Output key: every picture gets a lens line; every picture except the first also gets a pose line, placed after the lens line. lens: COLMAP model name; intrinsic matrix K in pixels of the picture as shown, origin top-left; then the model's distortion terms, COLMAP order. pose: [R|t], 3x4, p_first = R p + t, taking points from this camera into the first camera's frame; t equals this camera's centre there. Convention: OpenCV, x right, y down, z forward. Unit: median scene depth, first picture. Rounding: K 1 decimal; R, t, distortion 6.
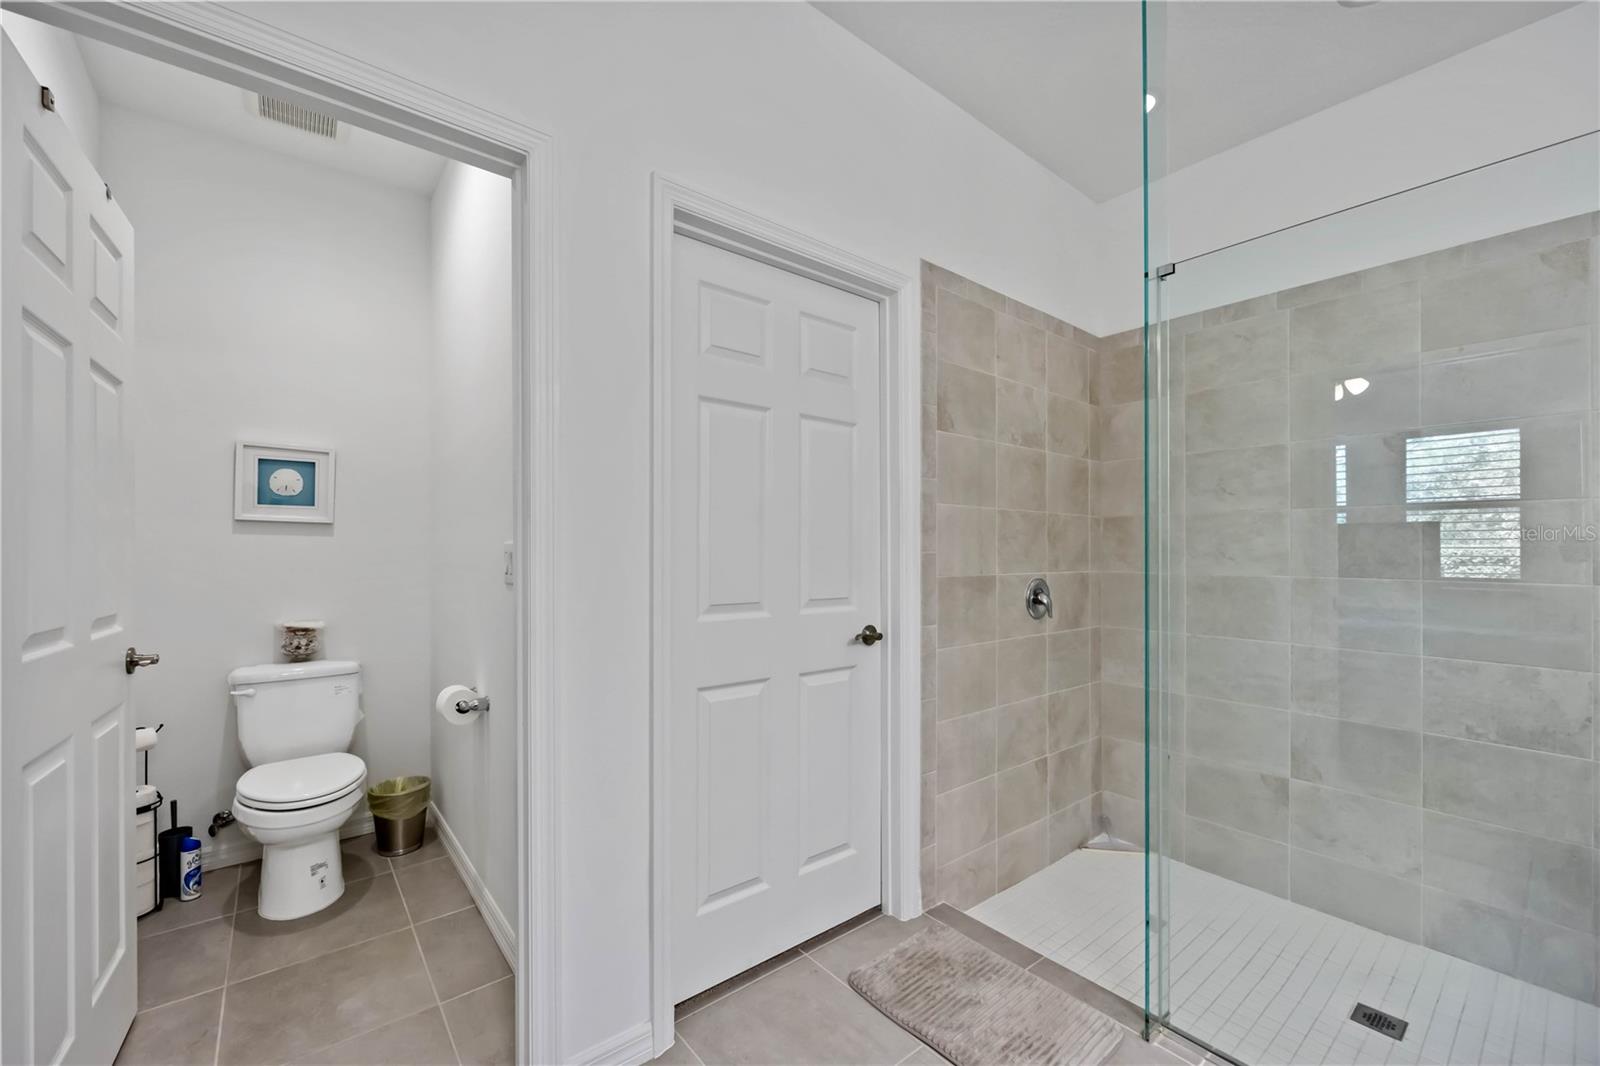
lens RADIAL K [[647.4, 0, 798.7], [0, 647.4, 540.3], [0, 0, 1]] dist [-0.001363, -0.000224]
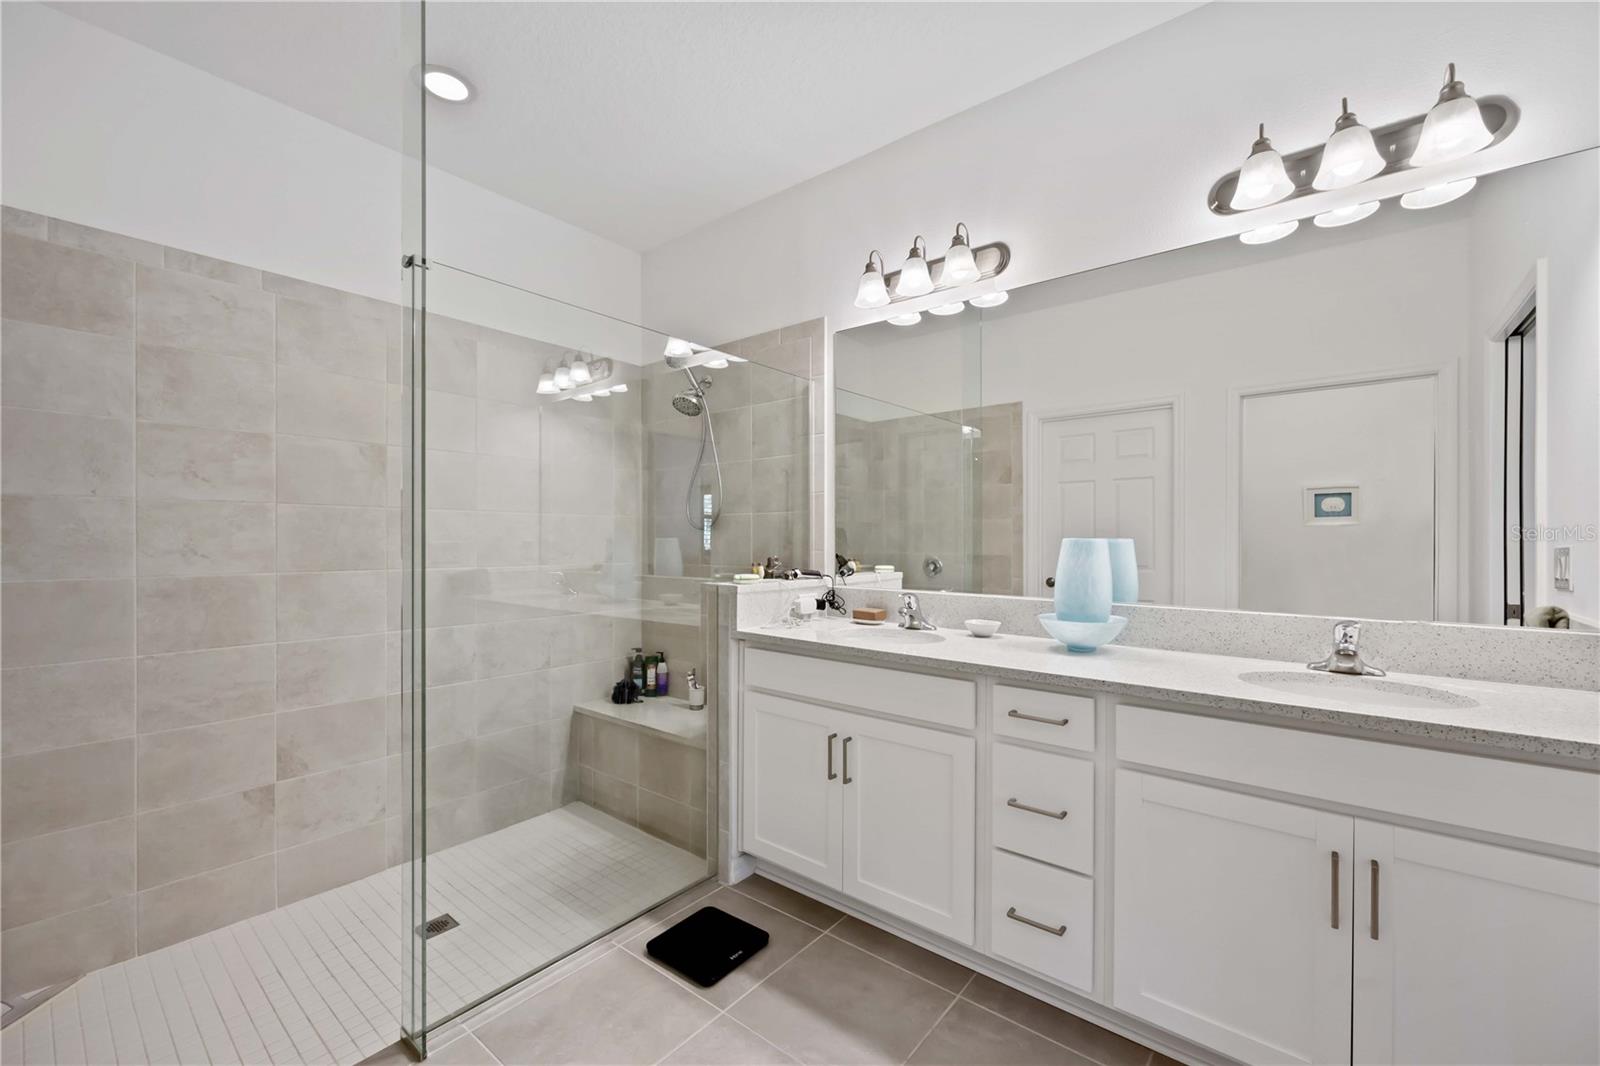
lens RADIAL K [[647.4, 0, 799.6], [0, 647.4, 542.3], [0, 0, 1]] dist [-0.001363, -0.000224]
pose [[-0.198672, -0.002075, 0.980064, -0.331872], [-0.014507, 0.999894, -0.000824, -0.000816], [-0.979959, -0.014381, -0.198681, 0.419036]]
